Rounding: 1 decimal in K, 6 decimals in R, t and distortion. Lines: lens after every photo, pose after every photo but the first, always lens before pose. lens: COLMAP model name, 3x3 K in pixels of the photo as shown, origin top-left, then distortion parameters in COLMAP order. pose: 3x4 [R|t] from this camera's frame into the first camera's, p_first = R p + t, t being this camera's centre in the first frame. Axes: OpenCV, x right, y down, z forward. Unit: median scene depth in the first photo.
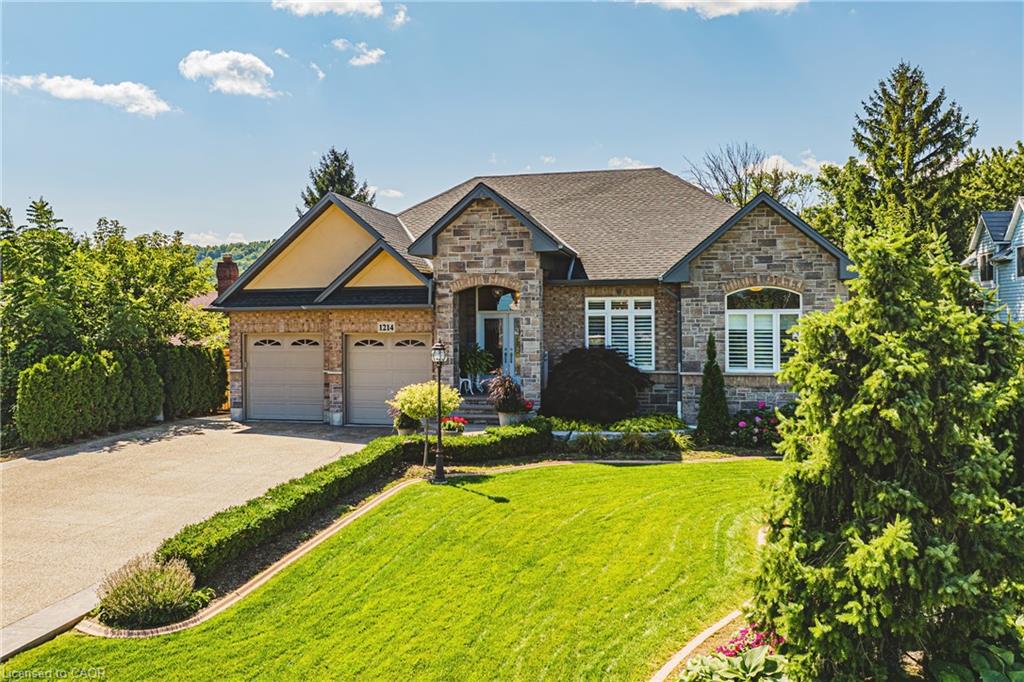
lens RADIAL K [[774.9, 0, 511.1], [0, 774.9, 321.3], [0, 0, 1]] dist [-0.037916, -0.002392]
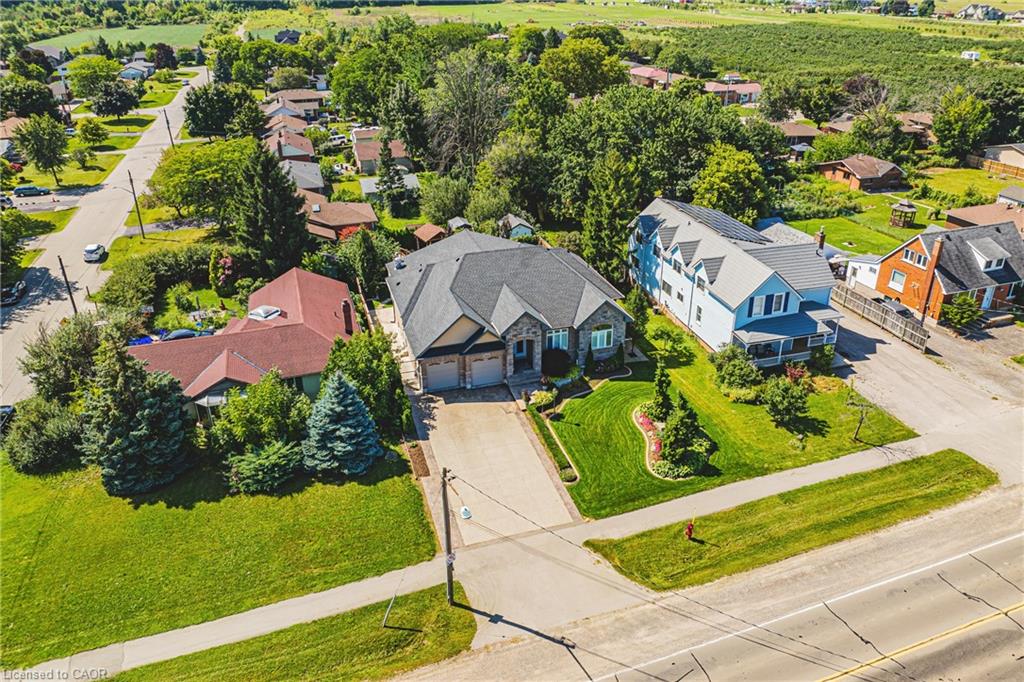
lens RADIAL K [[723.5, 0, 516.0], [0, 723.5, 344.7], [0, 0, 1]] dist [-0.035574, -0.000433]
pose [[0.867103, -0.227835, 0.442972, -1.293234], [0.001712, 0.890629, 0.454728, -1.292868], [-0.498127, -0.393538, 0.772656, -1.135649]]
